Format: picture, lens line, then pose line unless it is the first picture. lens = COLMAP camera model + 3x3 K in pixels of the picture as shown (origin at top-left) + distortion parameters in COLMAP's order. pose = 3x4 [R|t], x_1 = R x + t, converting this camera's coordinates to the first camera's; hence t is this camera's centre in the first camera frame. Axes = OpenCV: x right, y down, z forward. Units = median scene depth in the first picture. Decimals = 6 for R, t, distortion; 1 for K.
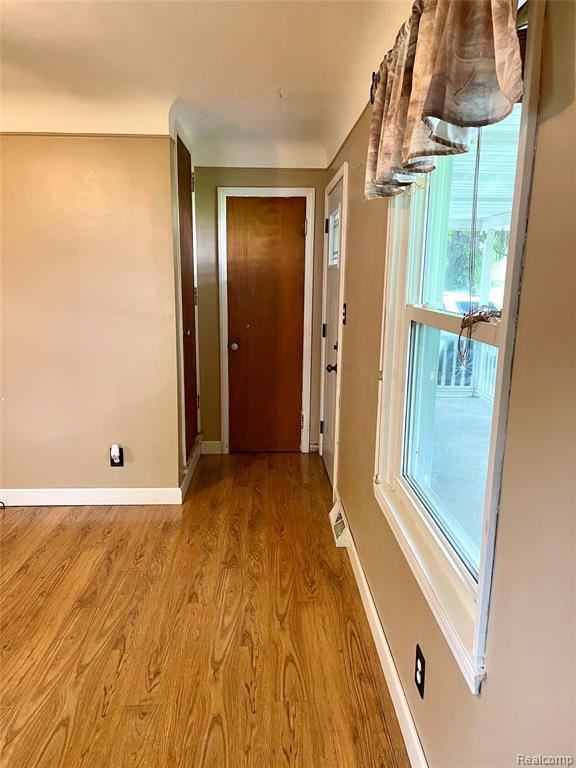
lens RADIAL K [[579.1, 0, 289.2], [0, 579.1, 385.4], [0, 0, 1]] dist [0.035450, -0.045200]
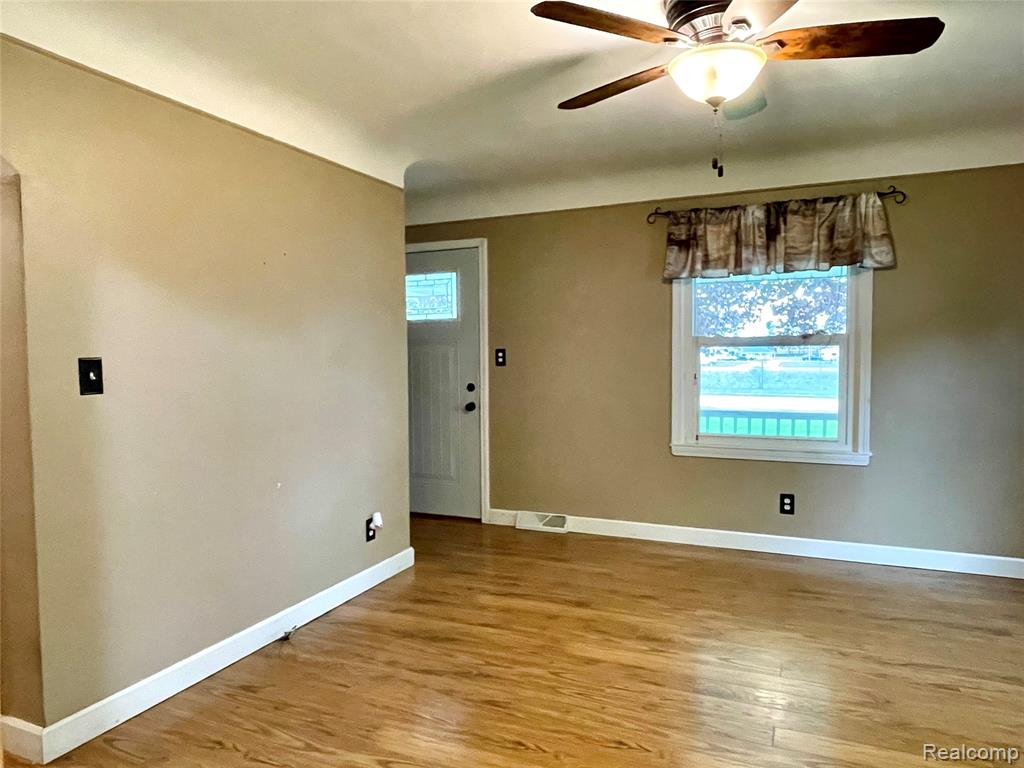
lens RADIAL K [[668.5, 0, 513.0], [0, 668.5, 384.2], [0, 0, 1]] dist [0.004152, -0.000603]
pose [[0.435939, -0.052780, 0.898427, -1.352812], [0.185797, 0.982052, -0.032460, -0.019747], [-0.880589, 0.181076, 0.437922, 0.426014]]
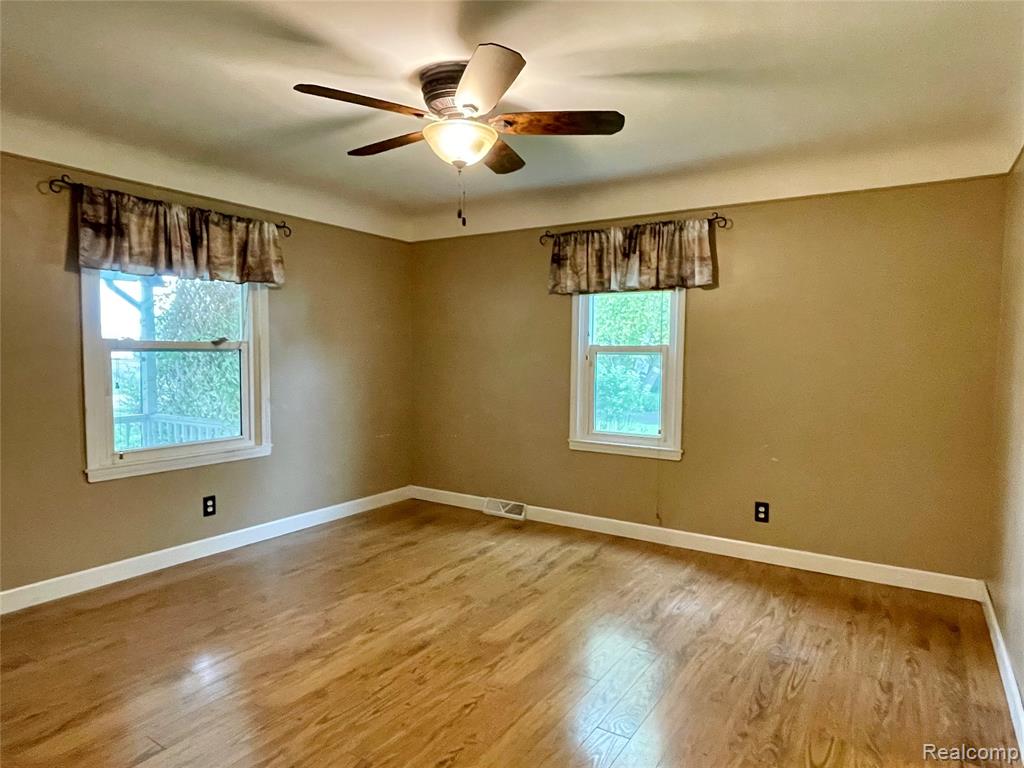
lens RADIAL K [[621.9, 0, 510.9], [0, 621.9, 383.0], [0, 0, 1]] dist [-0.003551, -0.000100]
pose [[-0.811110, -0.045712, 0.583104, -1.147291], [0.097937, 0.972251, 0.212452, -0.190431], [-0.576636, 0.229430, -0.784126, 1.197324]]
